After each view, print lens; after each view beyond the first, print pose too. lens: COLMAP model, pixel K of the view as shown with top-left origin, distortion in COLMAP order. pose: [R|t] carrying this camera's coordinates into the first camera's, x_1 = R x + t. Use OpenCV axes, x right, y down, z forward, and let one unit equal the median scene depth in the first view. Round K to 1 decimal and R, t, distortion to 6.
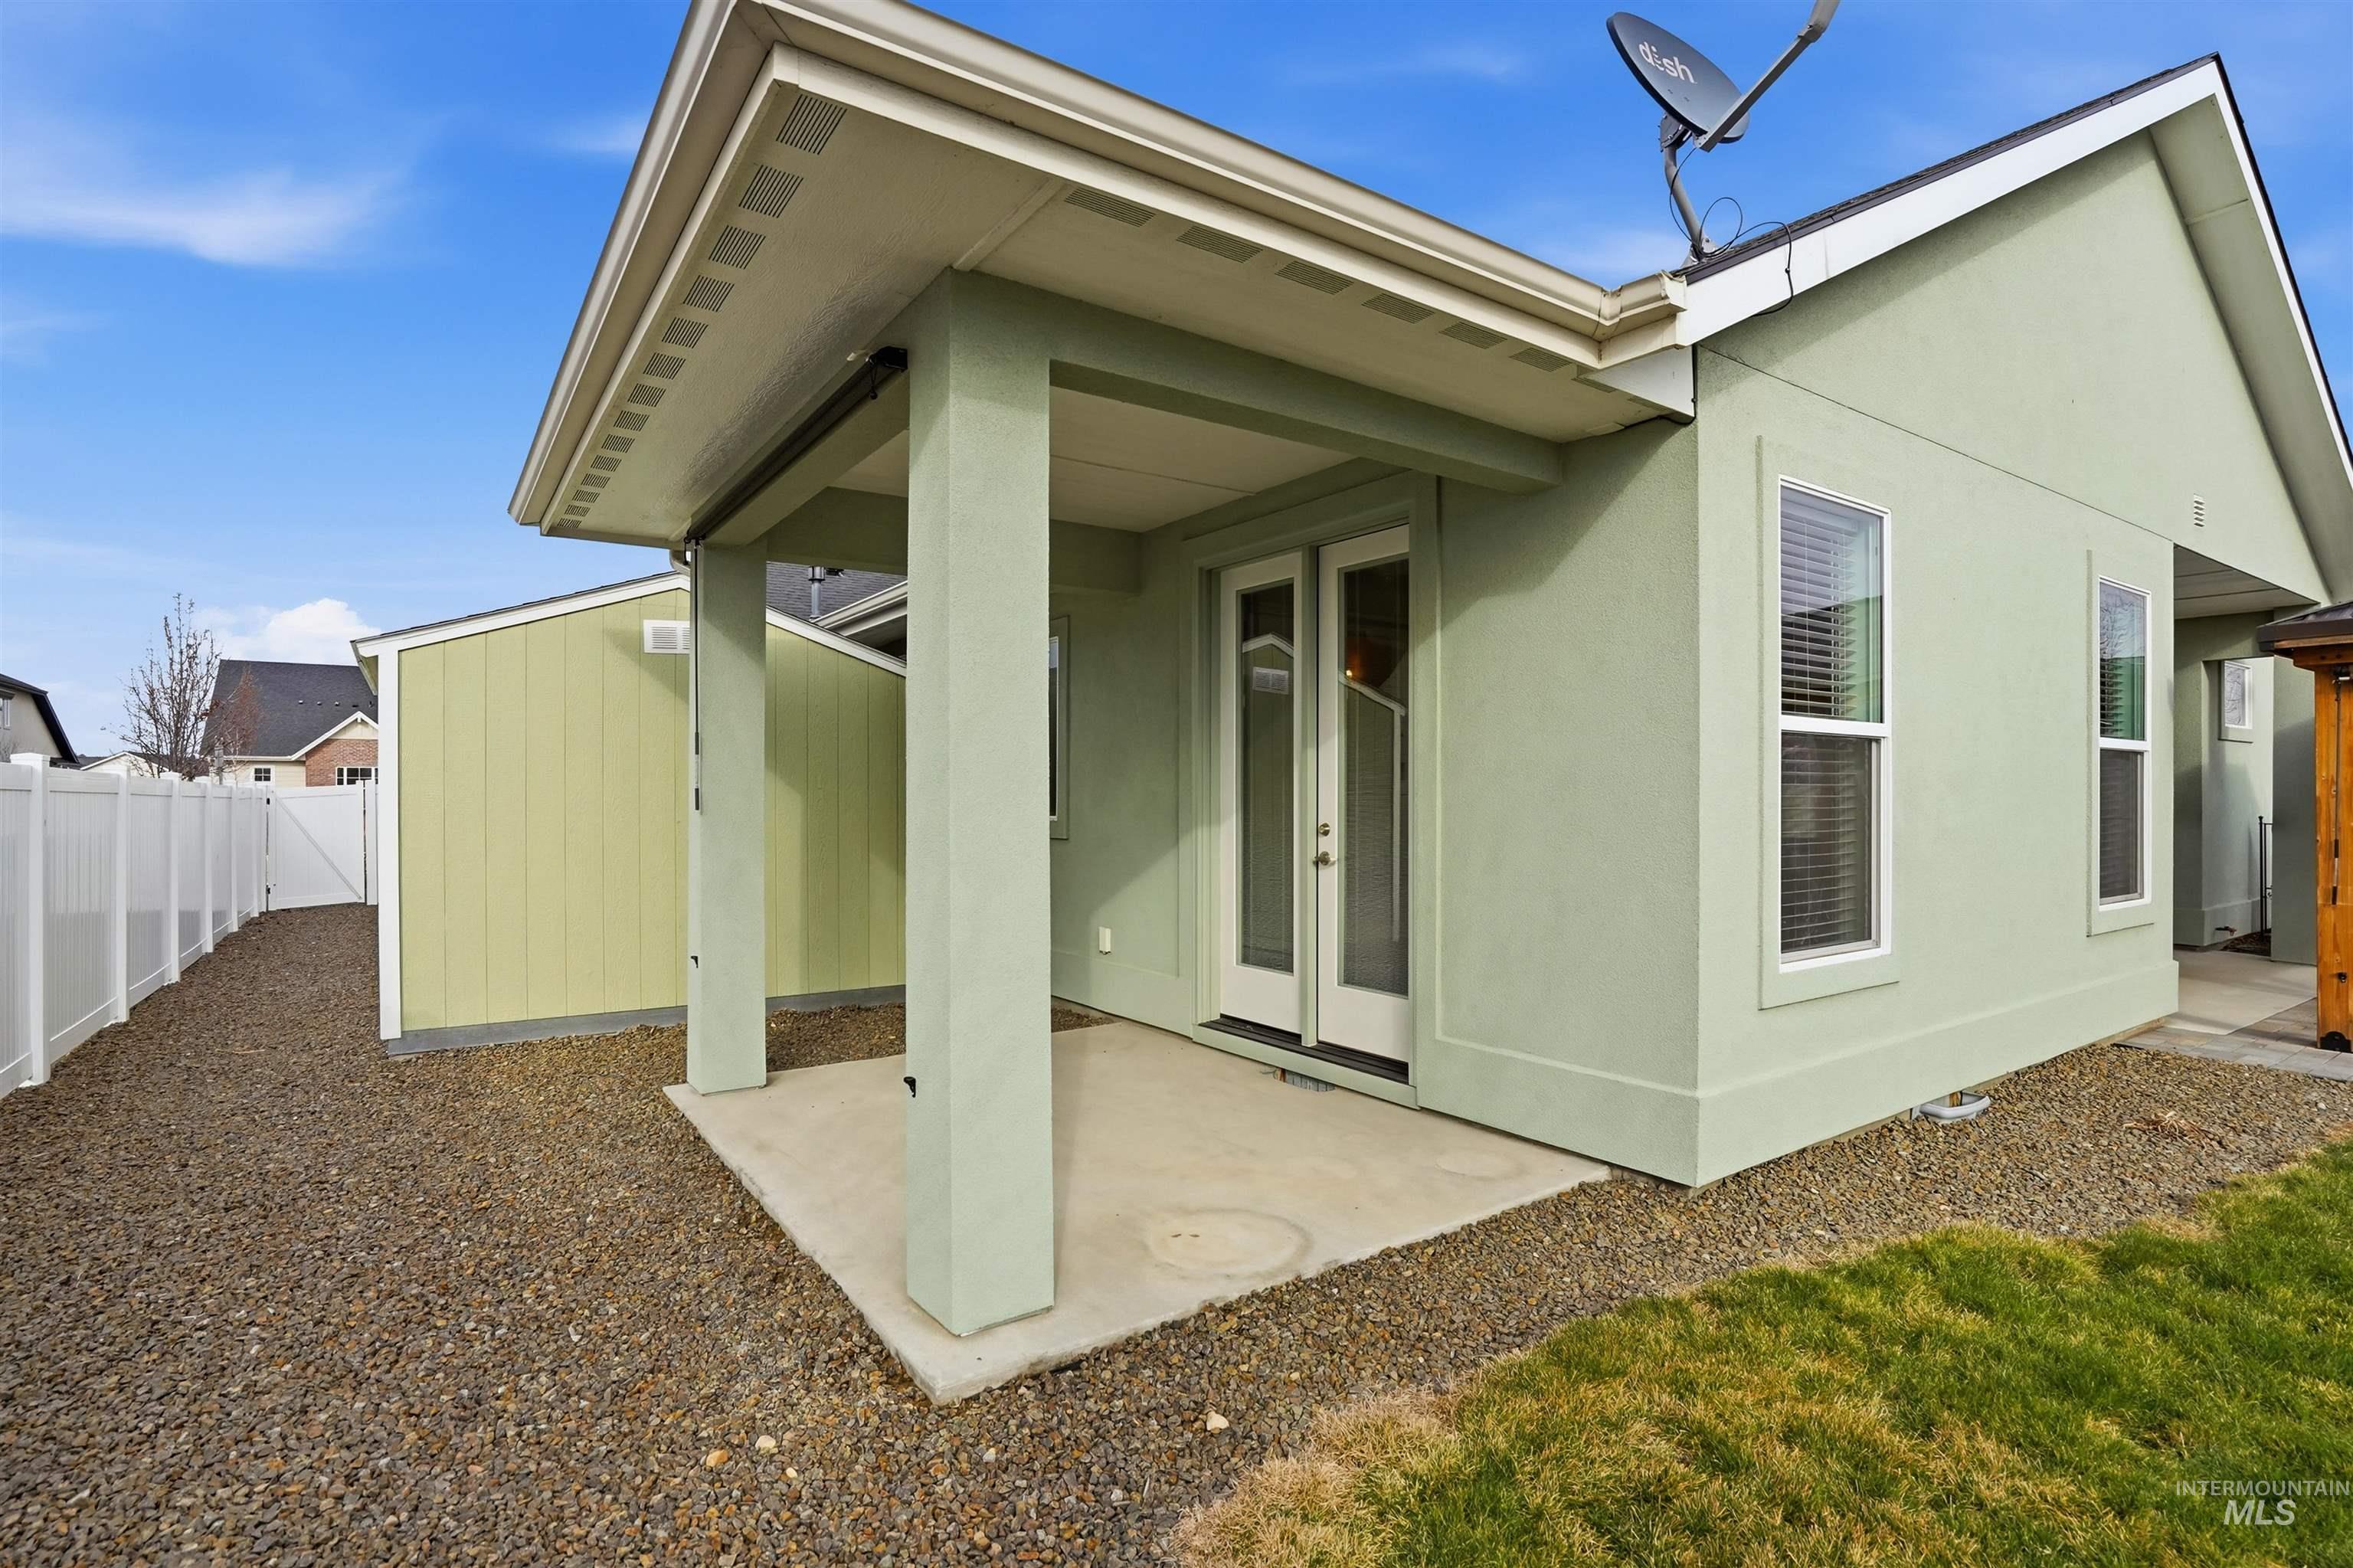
lens RADIAL K [[1101.6, 0, 1164.7], [0, 1101.6, 787.6], [0, 0, 1]] dist [-0.068723, 0.026986]
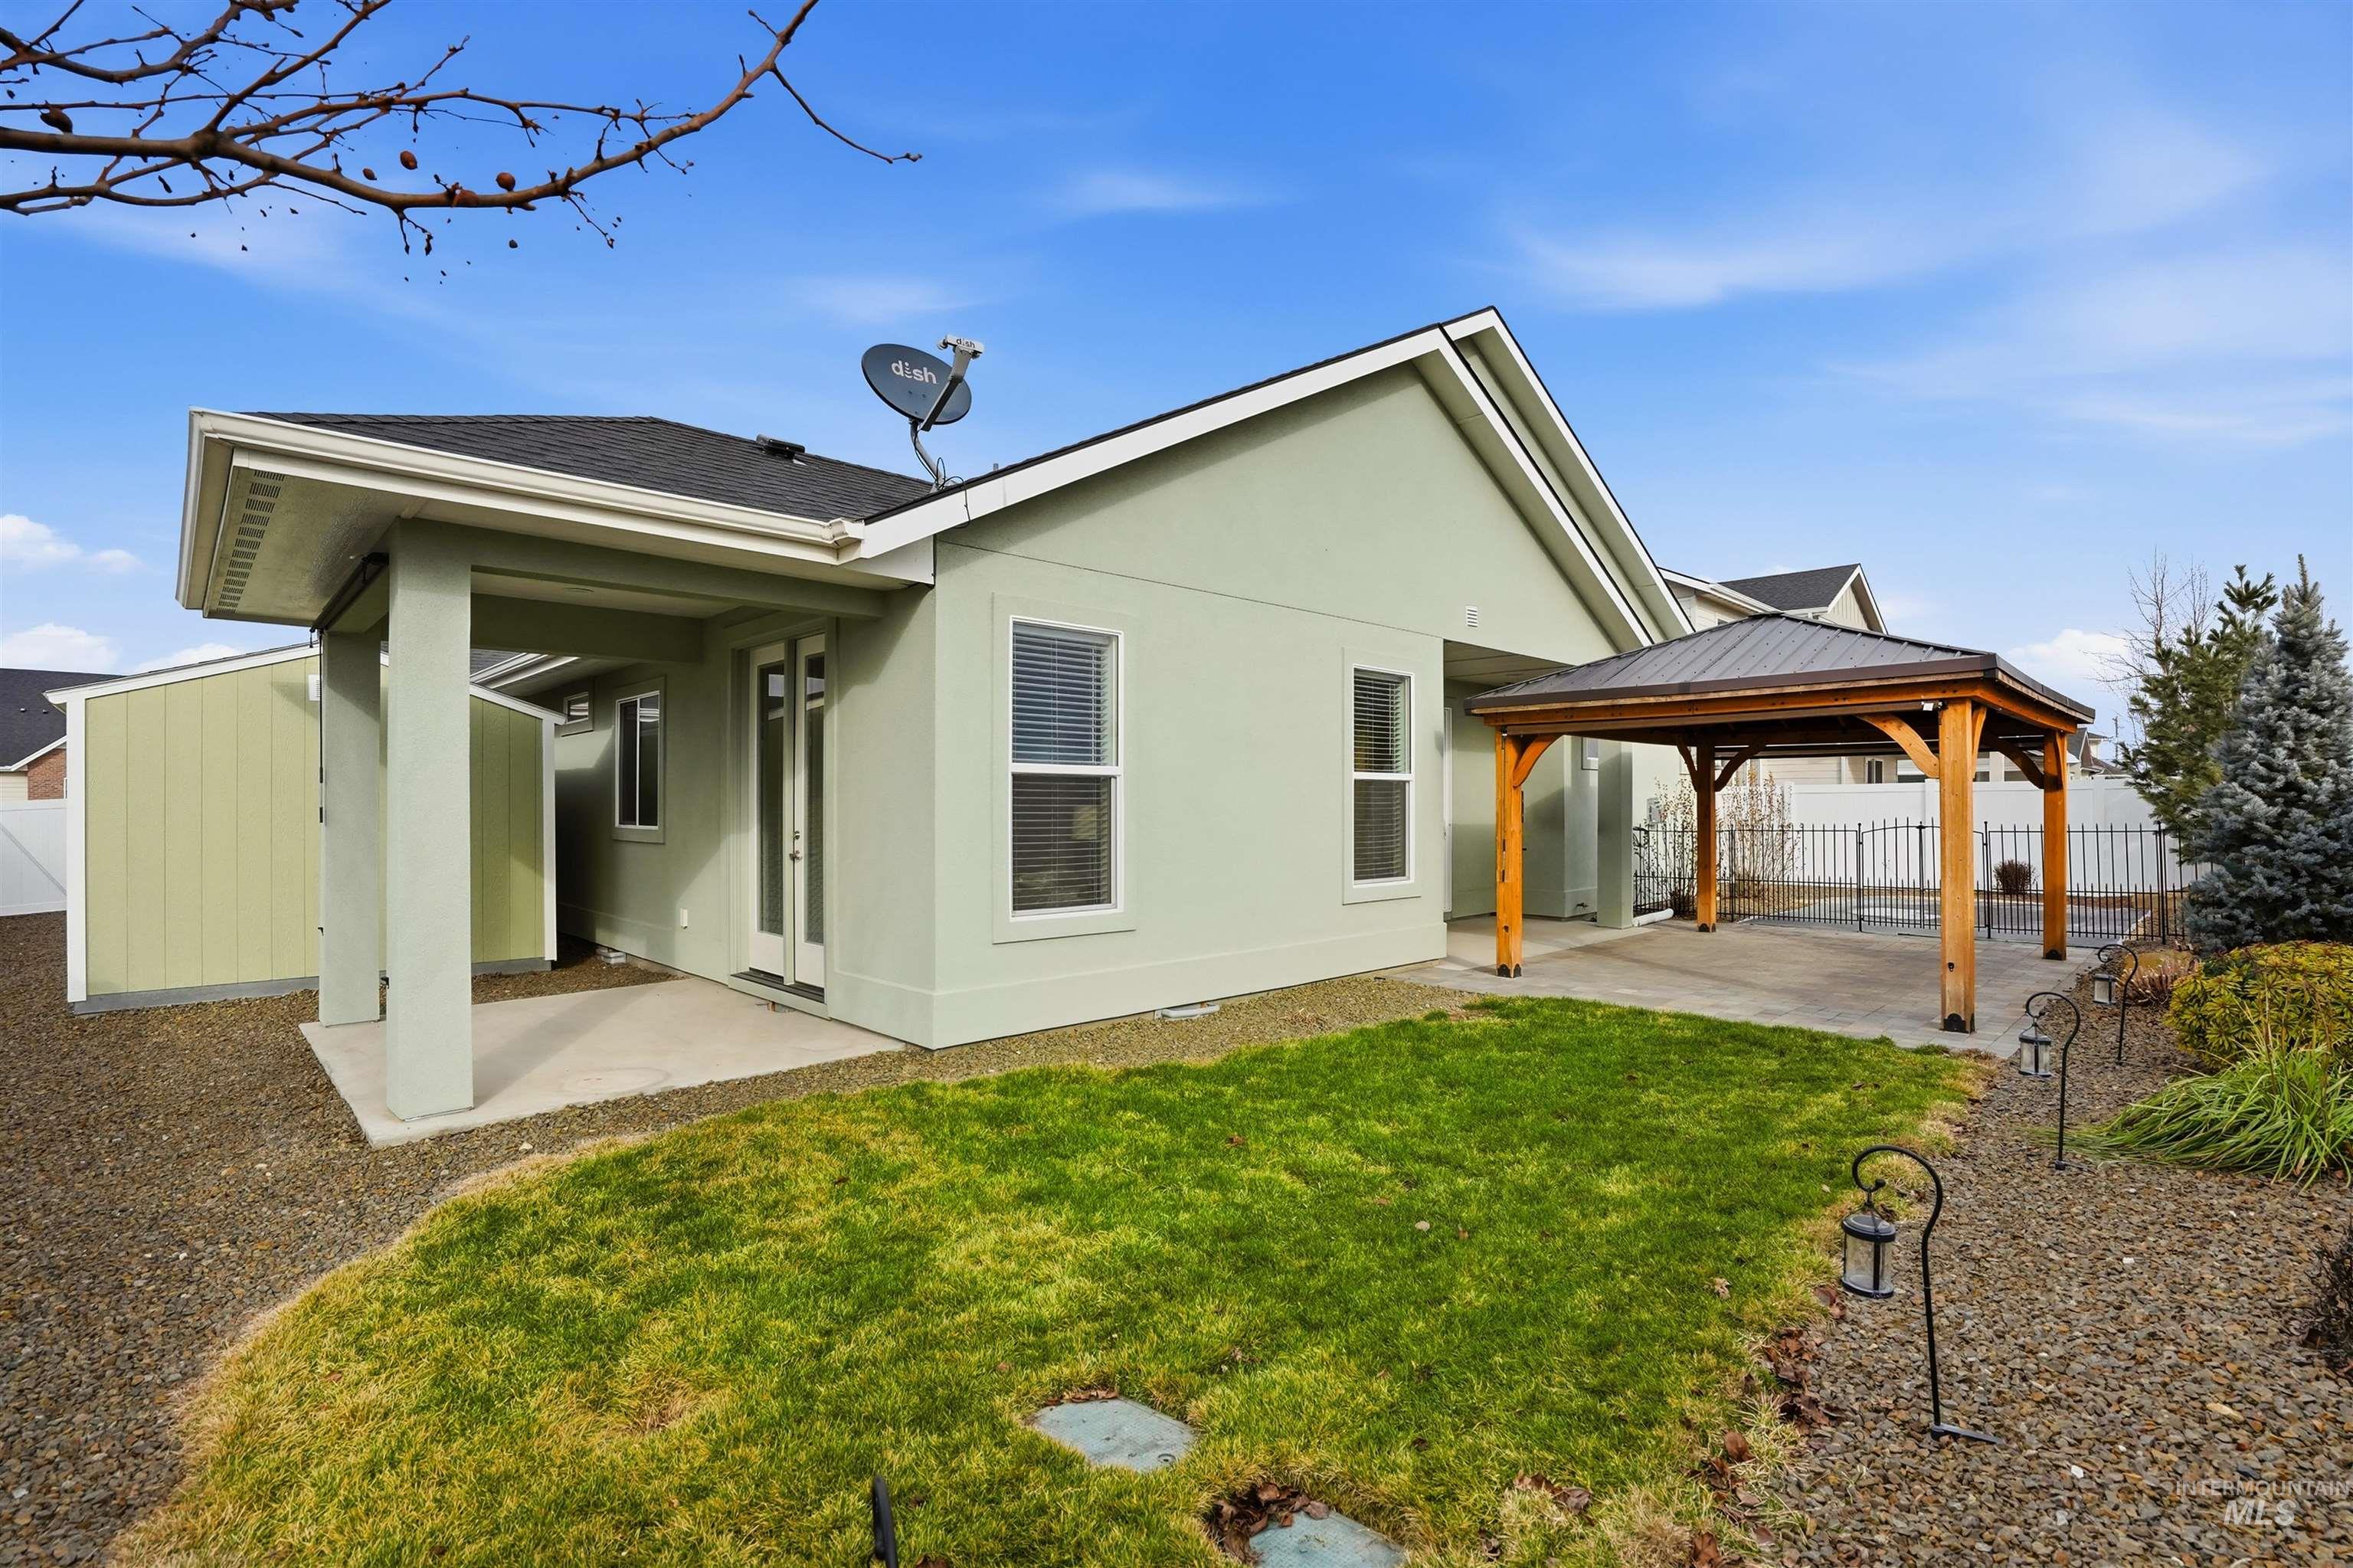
lens RADIAL K [[1064.3, 0, 1176.4], [0, 1064.3, 803.6], [0, 0, 1]] dist [-0.032535, 0.000529]
pose [[0.986730, -0.001158, 0.162368, 0.498630], [0.000357, 0.999988, 0.004961, -0.013030], [-0.162372, -0.004837, 0.986718, -0.564588]]
